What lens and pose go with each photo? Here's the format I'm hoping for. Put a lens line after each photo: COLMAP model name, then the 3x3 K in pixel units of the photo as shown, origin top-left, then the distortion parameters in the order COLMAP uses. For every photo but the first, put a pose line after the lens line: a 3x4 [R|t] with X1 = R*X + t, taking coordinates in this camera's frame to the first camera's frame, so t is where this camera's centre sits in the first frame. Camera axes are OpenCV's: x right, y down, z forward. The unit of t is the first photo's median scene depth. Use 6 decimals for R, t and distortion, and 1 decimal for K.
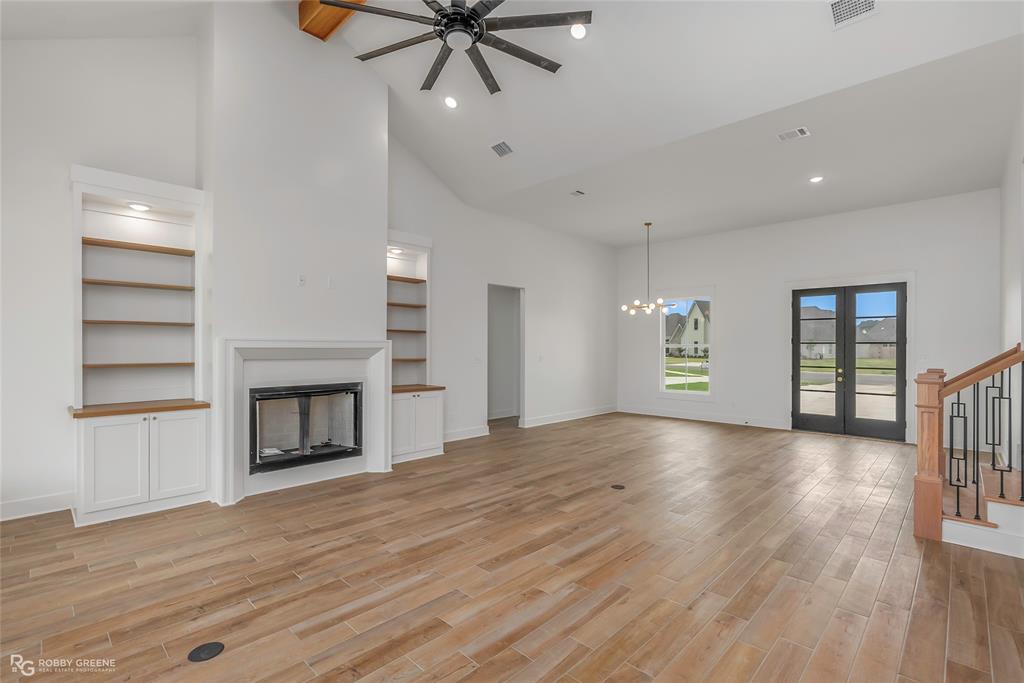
lens RADIAL K [[470.6, 0, 512.6], [0, 470.6, 349.8], [0, 0, 1]] dist [-0.011374, 0.004774]
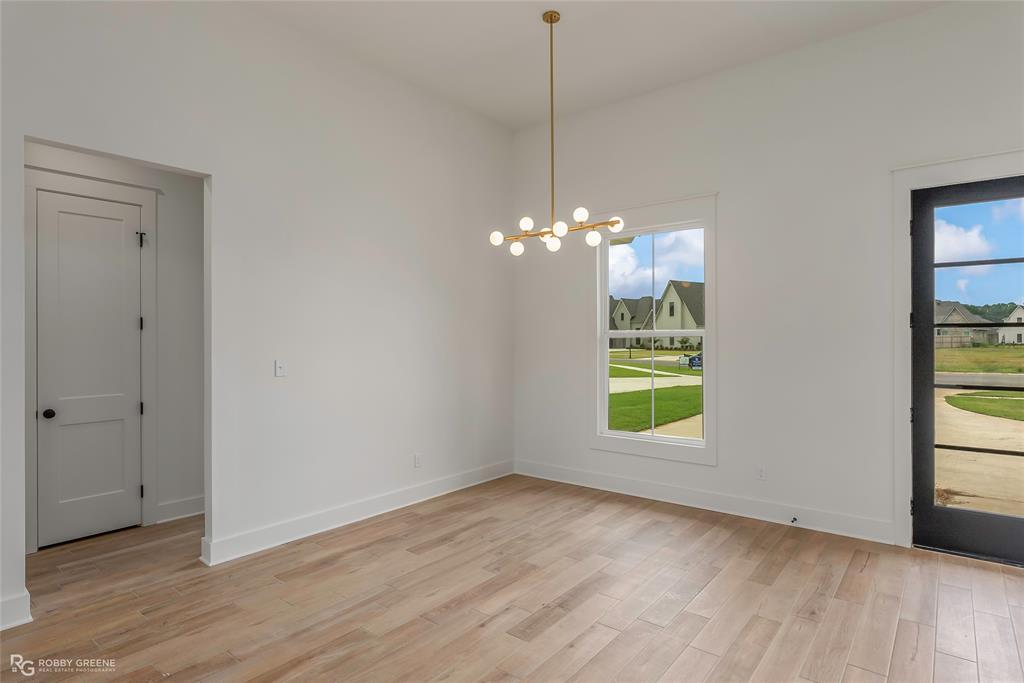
lens RADIAL K [[551.4, 0, 517.3], [0, 551.4, 339.8], [0, 0, 1]] dist [-0.006526, -0.000243]
pose [[0.995075, -0.004778, 0.099014, 0.370652], [0.004980, 0.999986, -0.001789, -0.005319], [-0.099005, 0.002274, 0.995084, 0.960036]]
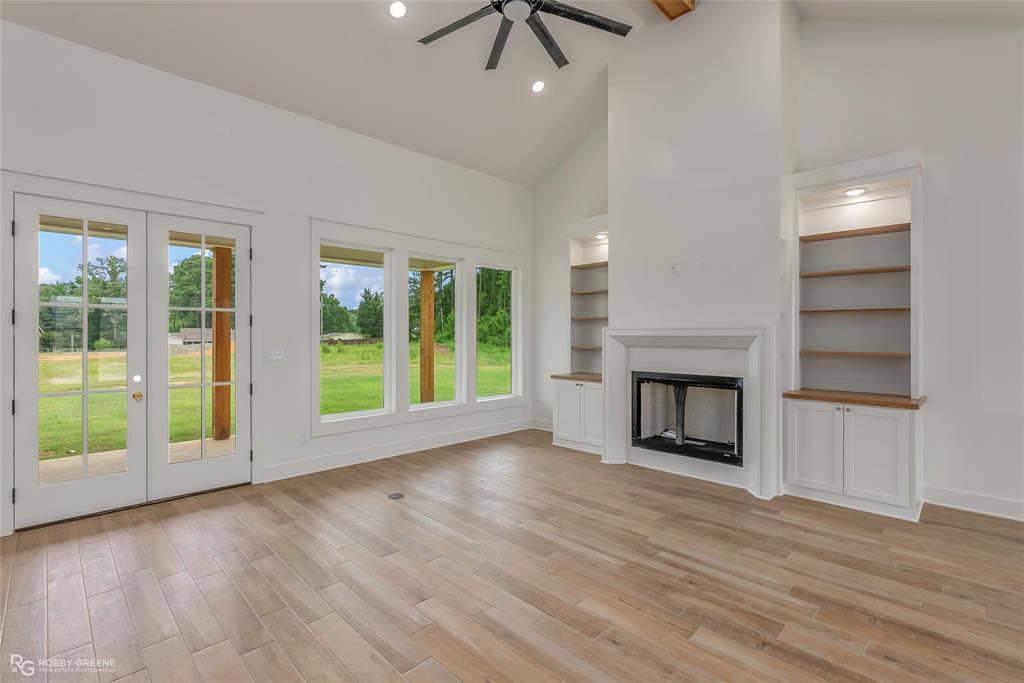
lens RADIAL K [[470.6, 0, 514.6], [0, 470.6, 335.3], [0, 0, 1]] dist [-0.011374, 0.004774]
pose [[-0.012285, 0.000235, -0.999925, 0.555302], [-0.008075, 0.999967, 0.000334, -0.002073], [0.999892, 0.008079, -0.012282, 0.676948]]
